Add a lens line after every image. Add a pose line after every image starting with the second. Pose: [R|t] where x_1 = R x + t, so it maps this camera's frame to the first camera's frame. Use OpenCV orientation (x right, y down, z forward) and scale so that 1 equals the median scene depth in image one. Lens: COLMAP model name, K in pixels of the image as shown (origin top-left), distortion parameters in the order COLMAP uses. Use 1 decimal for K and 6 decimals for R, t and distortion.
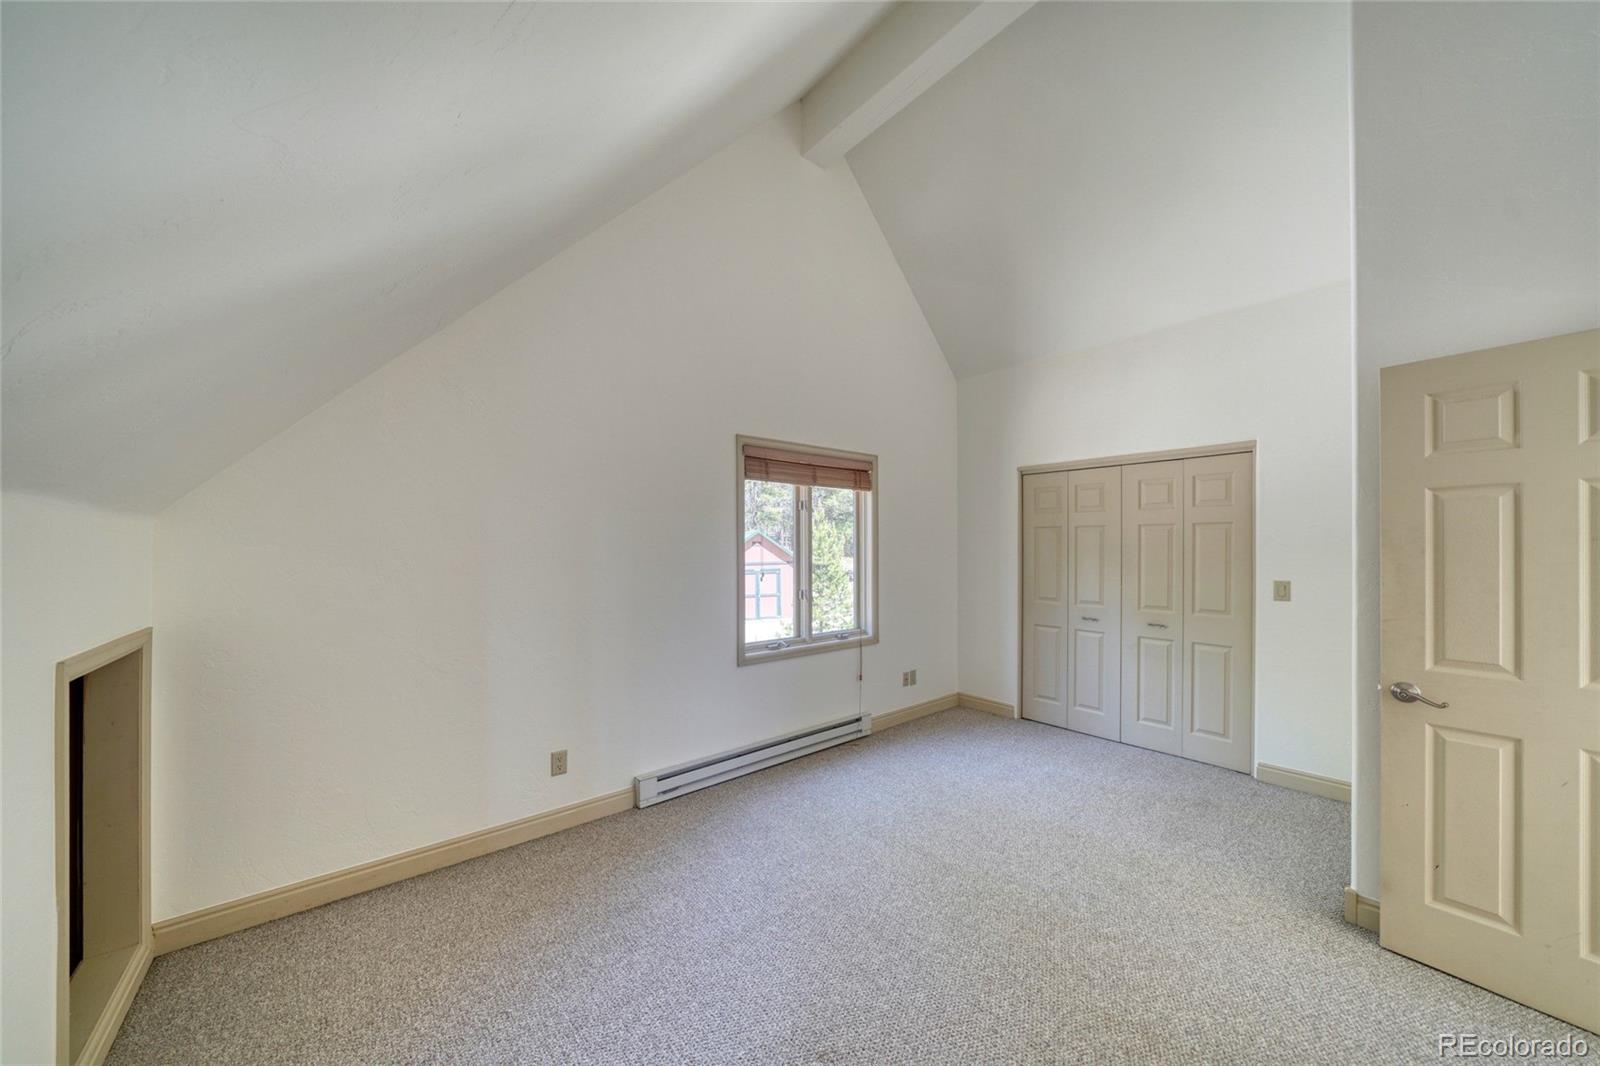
lens RADIAL K [[542.6, 0, 821.3], [0, 542.6, 524.1], [0, 0, 1]] dist [-0.000065, 0.000036]
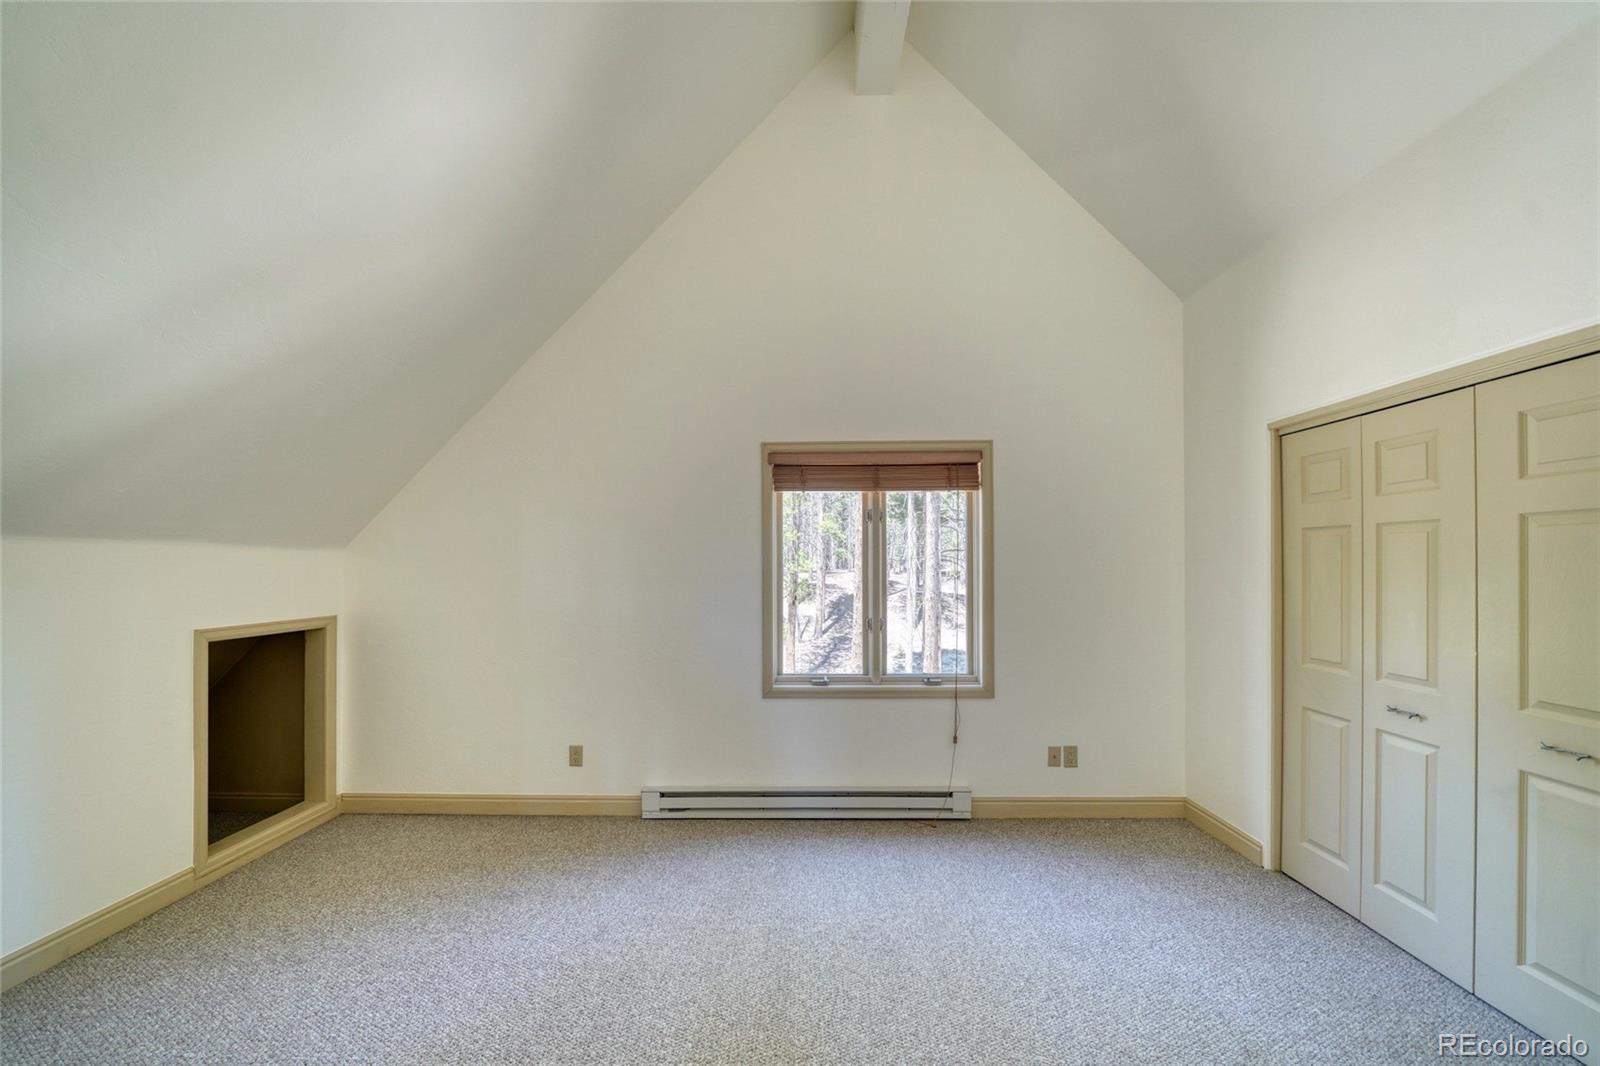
lens RADIAL K [[566.8, 0, 782.1], [0, 566.8, 542.2], [0, 0, 1]] dist [-0.001621, -0.000018]
pose [[0.751916, -0.028626, -0.658637, 0.424886], [0.031022, 0.999486, -0.008025, 0.008880], [0.658528, -0.014399, 0.752418, 0.260485]]
